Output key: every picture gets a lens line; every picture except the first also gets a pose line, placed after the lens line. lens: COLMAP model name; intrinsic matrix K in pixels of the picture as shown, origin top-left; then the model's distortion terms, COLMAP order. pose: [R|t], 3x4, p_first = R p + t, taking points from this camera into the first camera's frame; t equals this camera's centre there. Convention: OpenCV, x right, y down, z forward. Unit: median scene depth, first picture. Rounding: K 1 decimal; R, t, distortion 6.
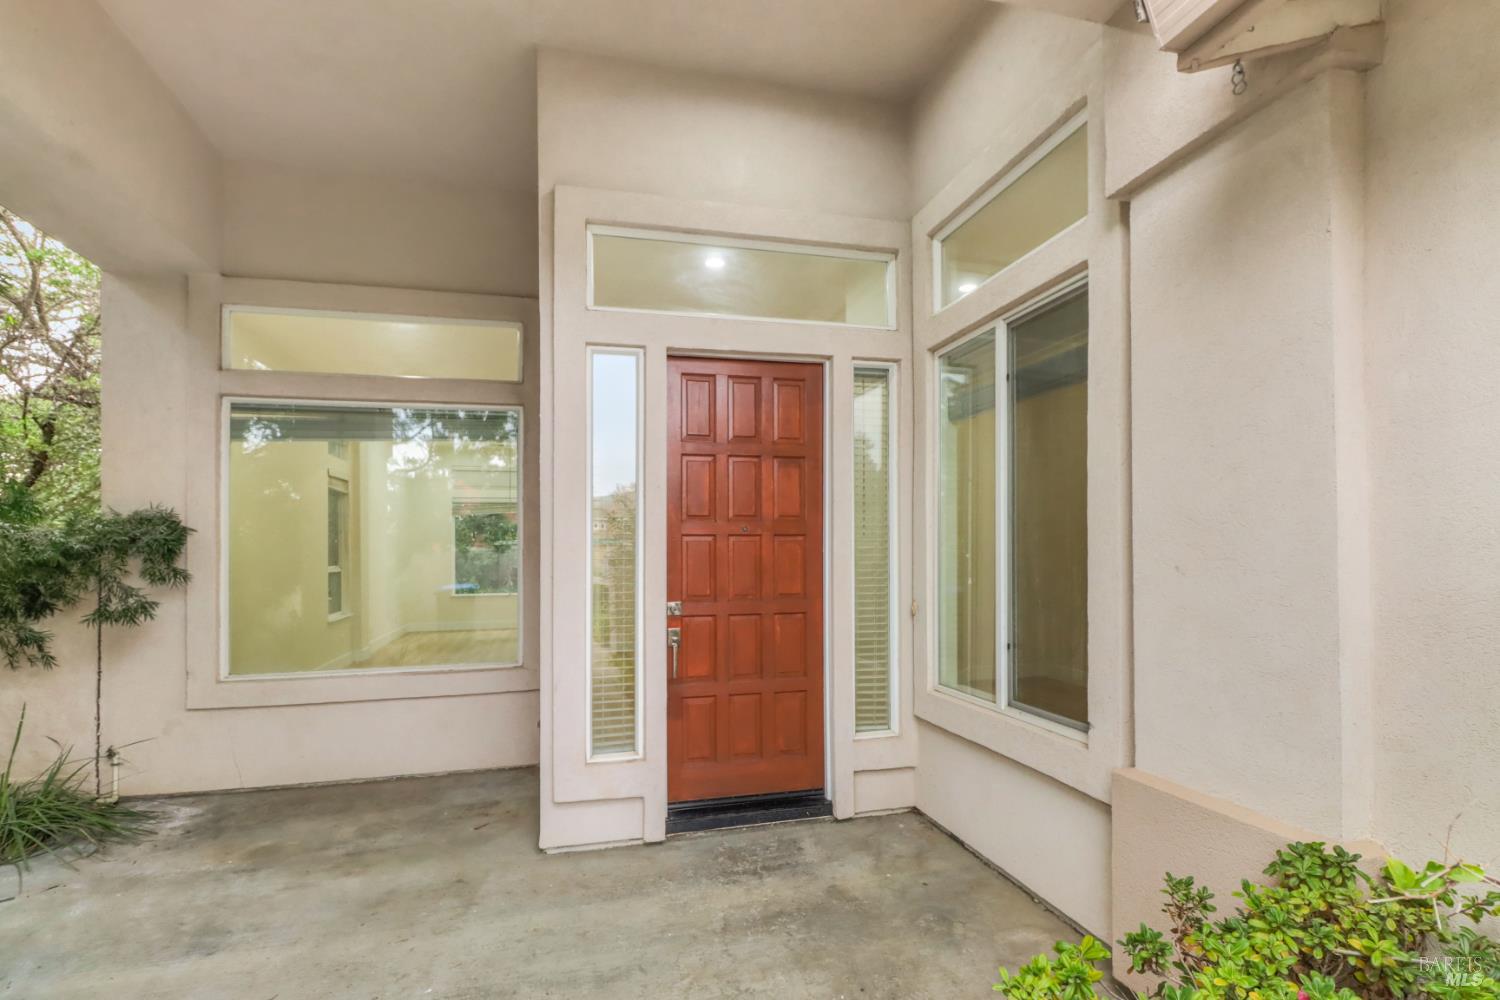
lens RADIAL K [[725.2, 0, 747.5], [0, 725.2, 543.2], [0, 0, 1]] dist [0.000897, -0.000508]
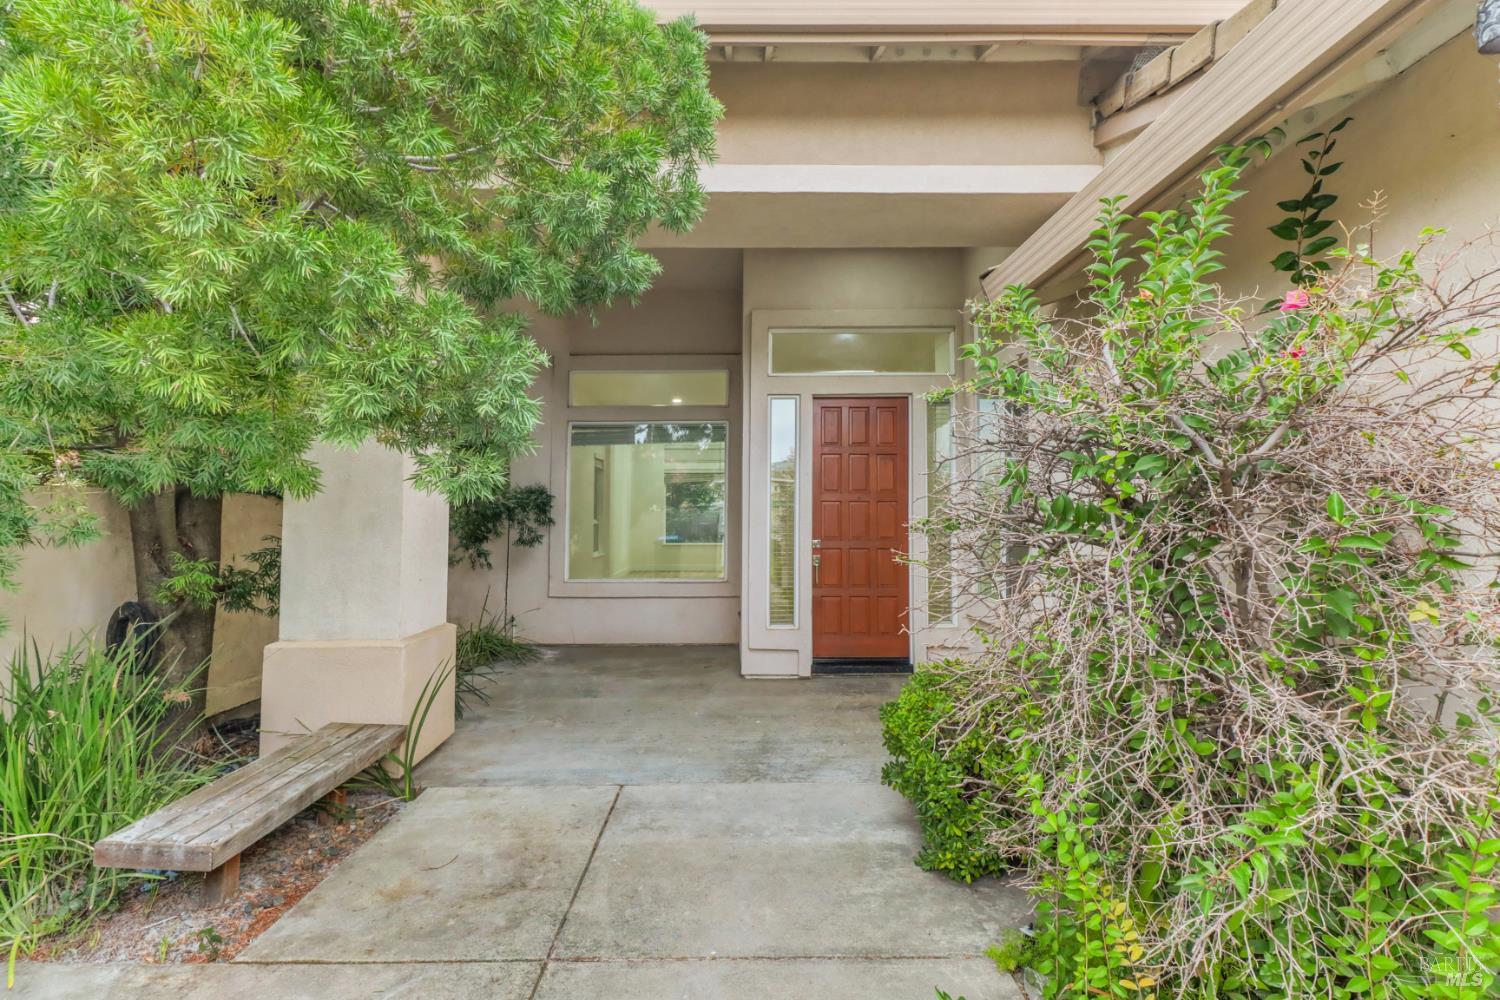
lens RADIAL K [[711.8, 0, 753.0], [0, 711.8, 460.0], [0, 0, 1]] dist [0.001112, -0.000056]
pose [[0.972949, -0.007756, -0.230890, 0.137823], [-0.006716, 0.998064, -0.061827, -0.002930], [0.230923, 0.061705, 0.971013, -0.663067]]
